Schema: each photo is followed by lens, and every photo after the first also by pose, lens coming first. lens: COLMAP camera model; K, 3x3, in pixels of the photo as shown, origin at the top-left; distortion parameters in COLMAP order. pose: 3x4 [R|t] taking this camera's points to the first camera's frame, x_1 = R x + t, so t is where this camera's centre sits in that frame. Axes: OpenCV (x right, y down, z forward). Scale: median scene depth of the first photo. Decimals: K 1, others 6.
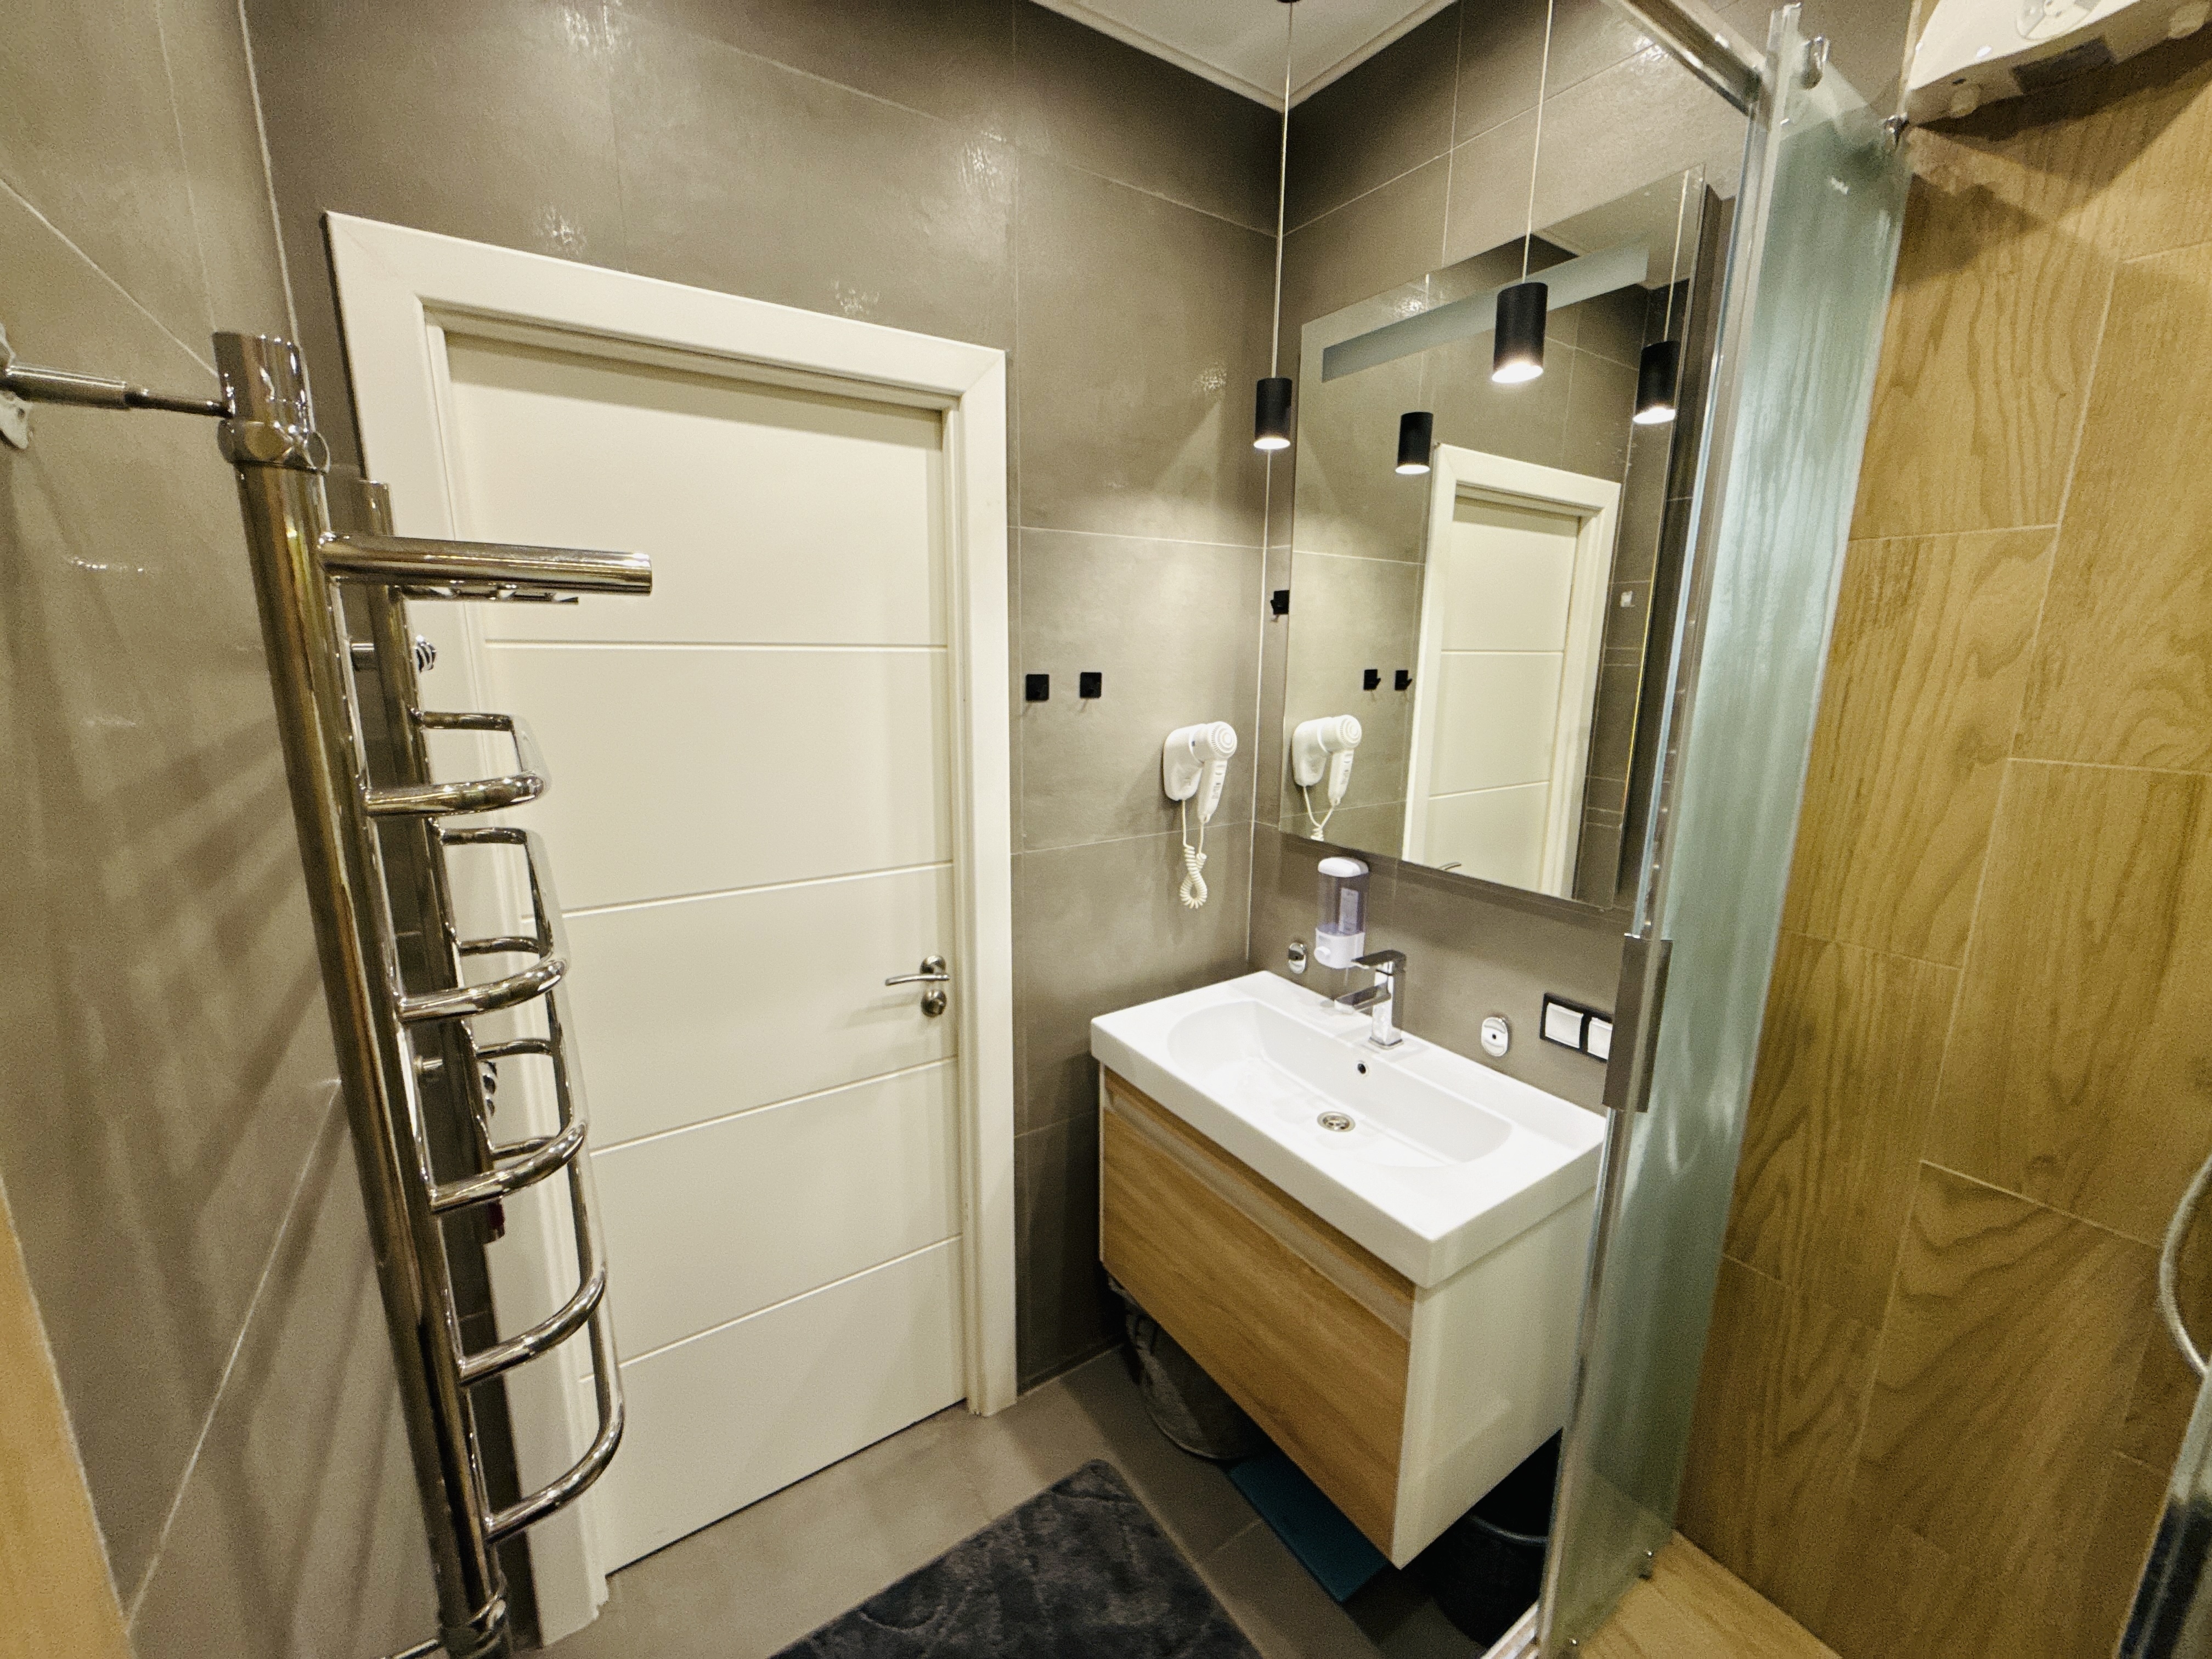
lens RADIAL K [[880.7, 0, 1110.1], [0, 880.7, 831.7], [0, 0, 1]] dist [0.000685, -0.000004]
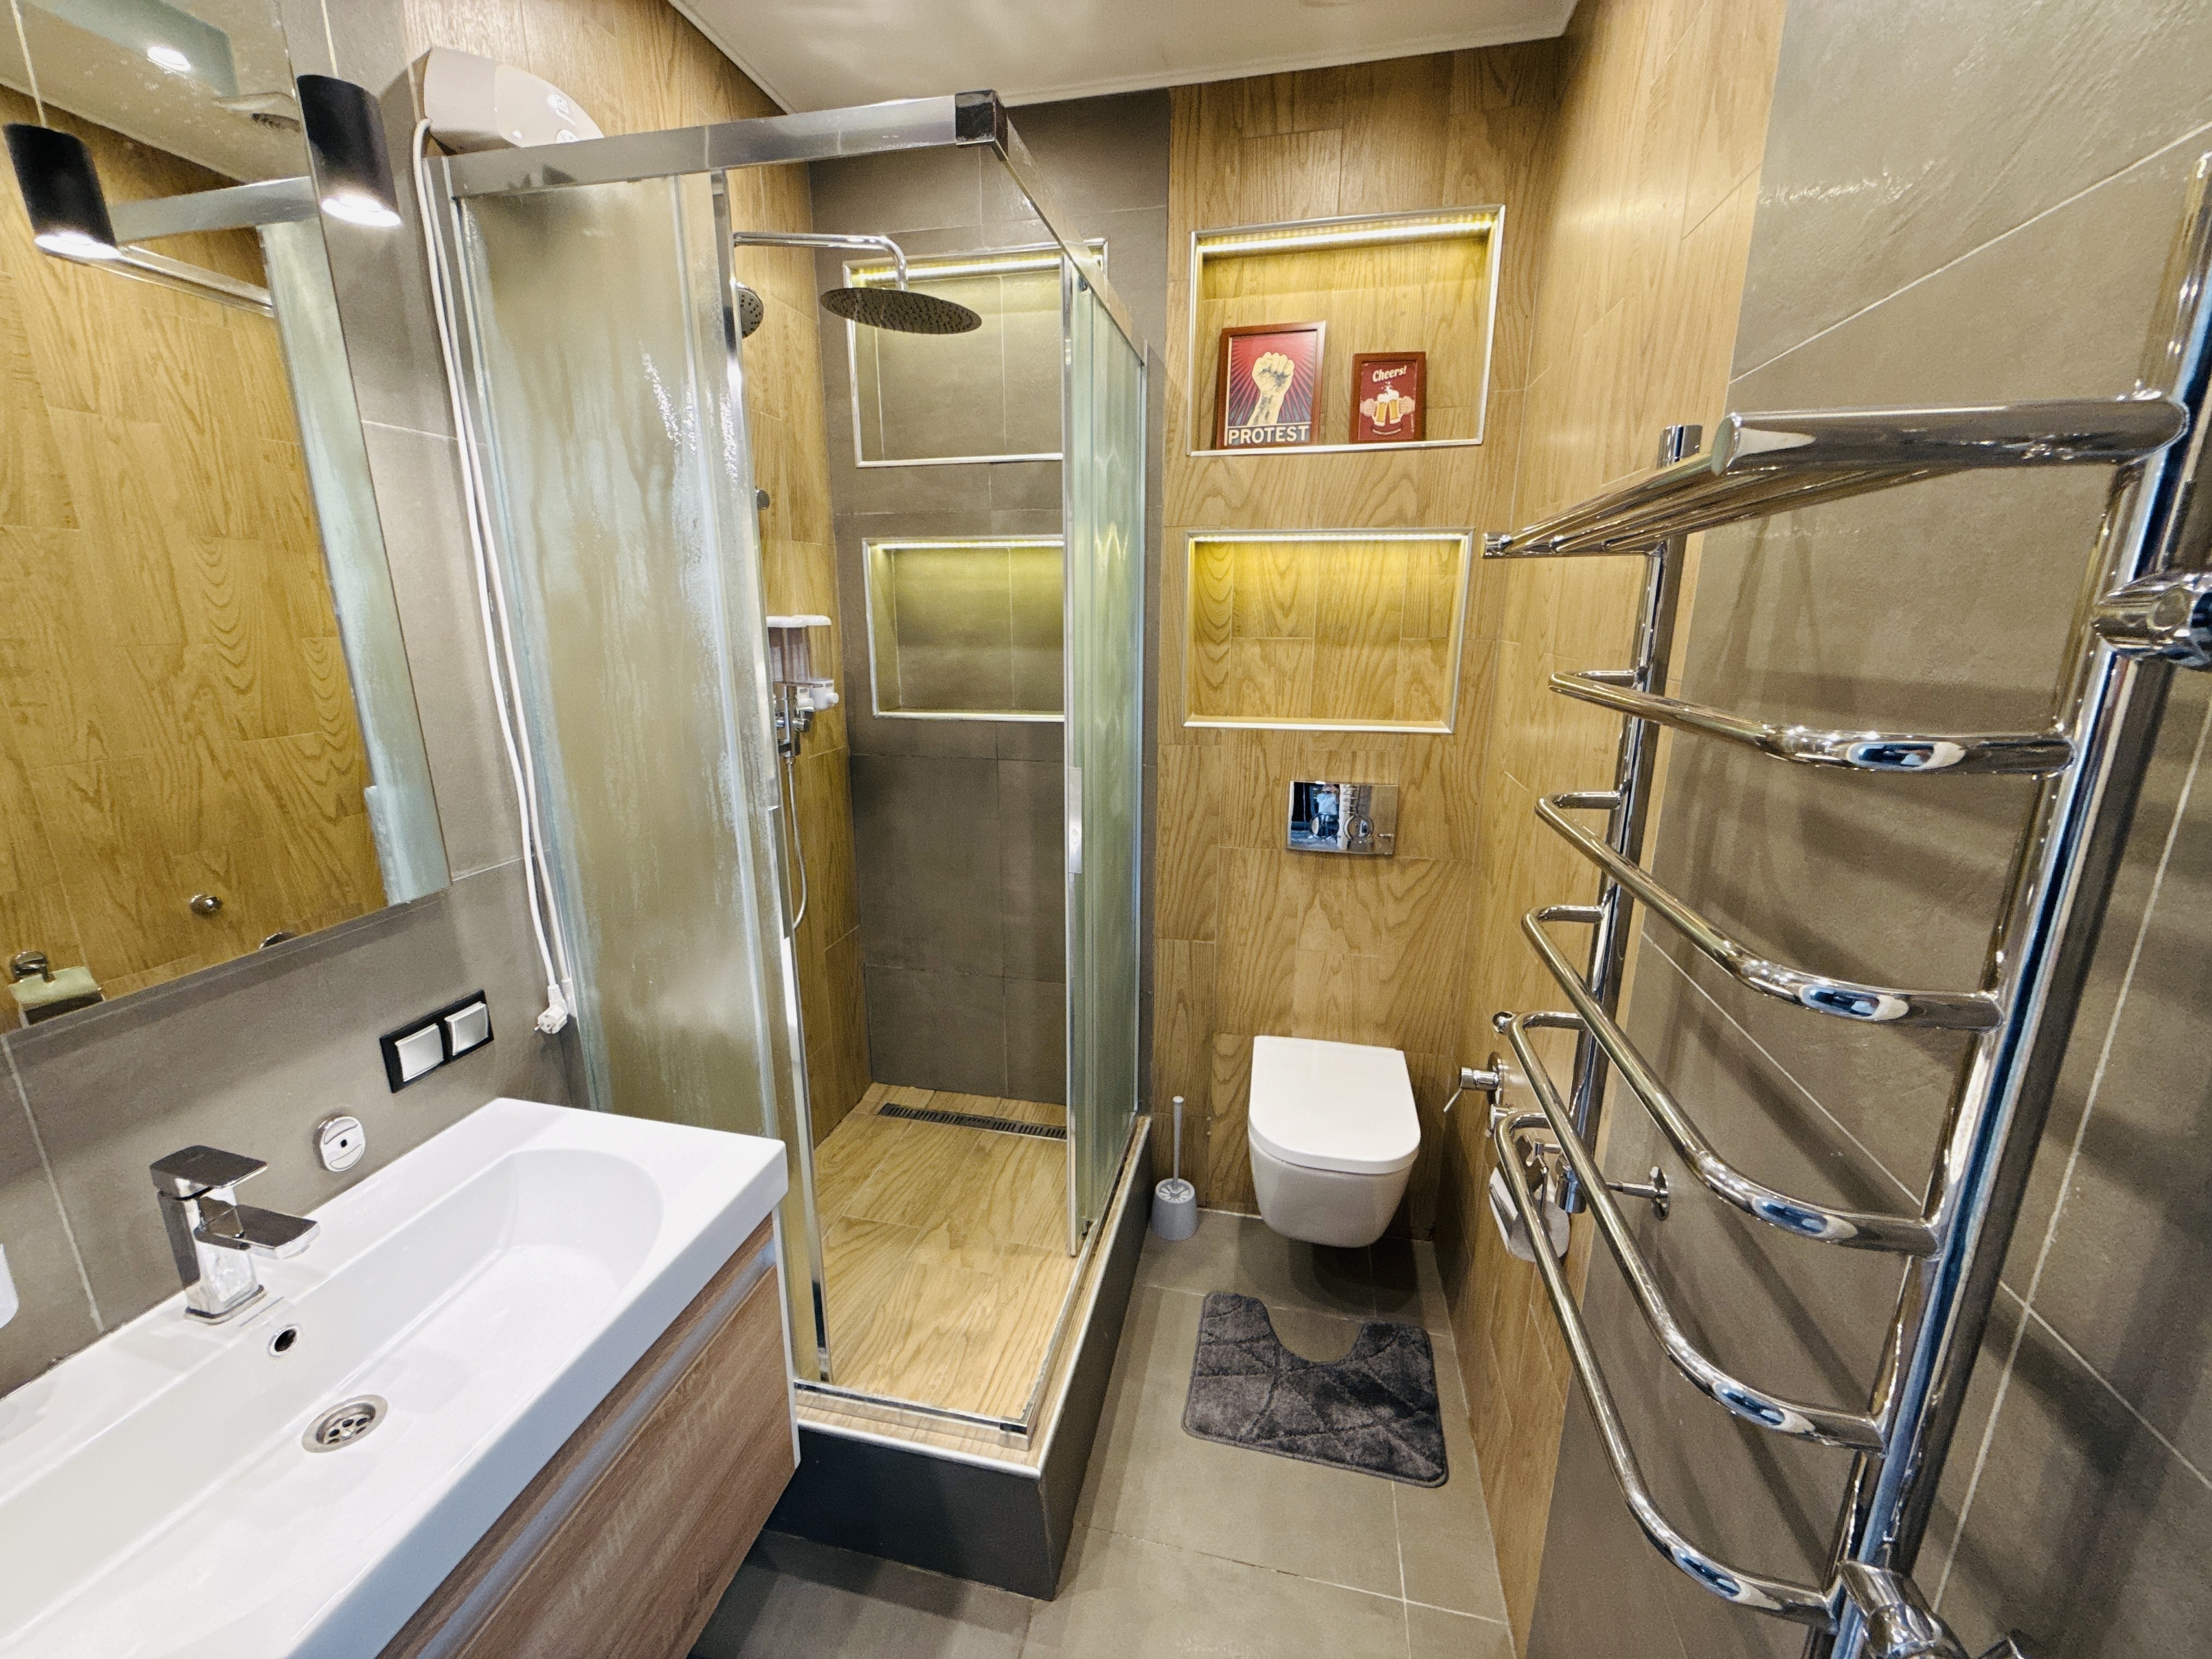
lens RADIAL K [[880.7, 0, 1096.7], [0, 880.7, 832.7], [0, 0, 1]] dist [0.000685, -0.000004]
pose [[-0.684306, -0.189488, 0.704145, -0.571787], [0.142046, 0.912509, 0.383603, -0.240630], [-0.715226, 0.362522, -0.597519, 1.186949]]
